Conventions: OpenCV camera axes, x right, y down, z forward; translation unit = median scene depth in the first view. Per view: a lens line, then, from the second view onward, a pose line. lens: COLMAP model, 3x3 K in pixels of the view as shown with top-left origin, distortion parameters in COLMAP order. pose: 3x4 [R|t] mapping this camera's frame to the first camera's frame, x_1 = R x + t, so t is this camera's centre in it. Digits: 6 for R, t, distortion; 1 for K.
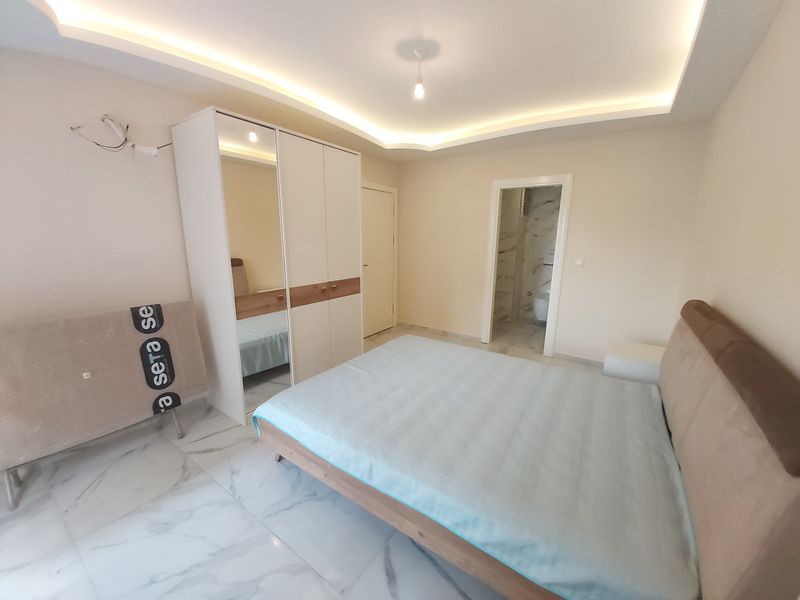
lens RADIAL K [[319.6, 0, 406.3], [0, 319.6, 302.1], [0, 0, 1]] dist [0.001341, -0.004020]
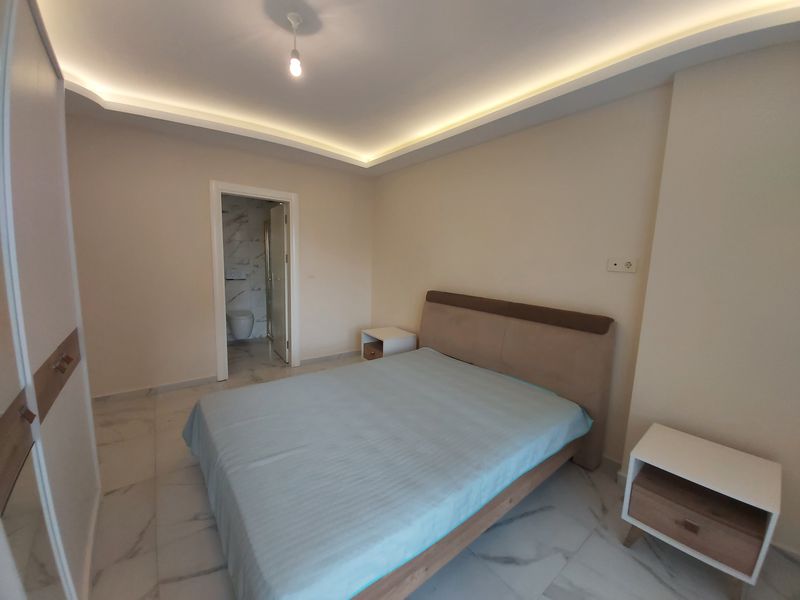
lens RADIAL K [[319.6, 0, 404.8], [0, 319.6, 300.8], [0, 0, 1]] dist [0.001341, -0.004020]
pose [[0.282774, -0.131345, 0.950151, -0.533694], [0.170943, 0.981623, 0.084821, -0.085632], [-0.943831, 0.138436, 0.300030, 0.441449]]
